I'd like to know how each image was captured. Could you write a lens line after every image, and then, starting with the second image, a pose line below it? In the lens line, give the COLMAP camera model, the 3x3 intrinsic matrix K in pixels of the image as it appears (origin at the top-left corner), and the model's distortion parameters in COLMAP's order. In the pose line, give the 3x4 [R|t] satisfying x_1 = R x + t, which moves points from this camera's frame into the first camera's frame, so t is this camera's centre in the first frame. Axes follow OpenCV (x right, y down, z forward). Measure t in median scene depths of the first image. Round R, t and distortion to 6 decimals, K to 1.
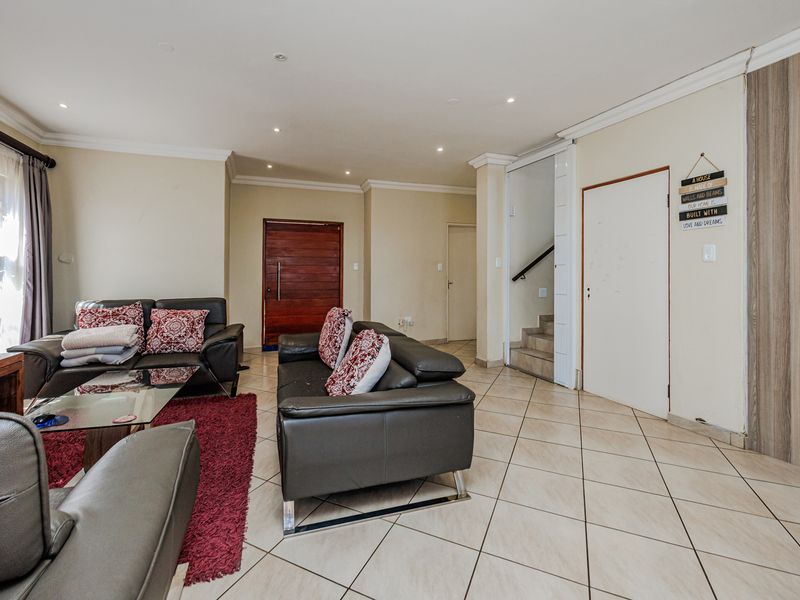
lens RADIAL K [[371.1, 0, 396.3], [0, 371.1, 295.4], [0, 0, 1]] dist [-0.003990, 0.000092]
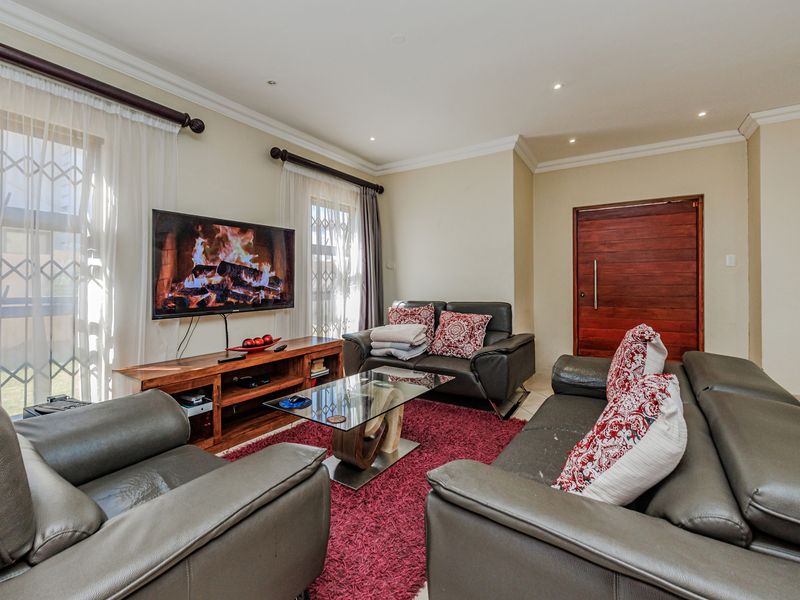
lens RADIAL K [[371.1, 0, 389.7], [0, 371.1, 287.0], [0, 0, 1]] dist [-0.003990, 0.000092]
pose [[0.590483, 0.005601, -0.807031, 0.092861], [-0.030483, 0.999417, -0.015367, -0.009690], [0.806474, 0.033674, 0.590310, 0.278723]]
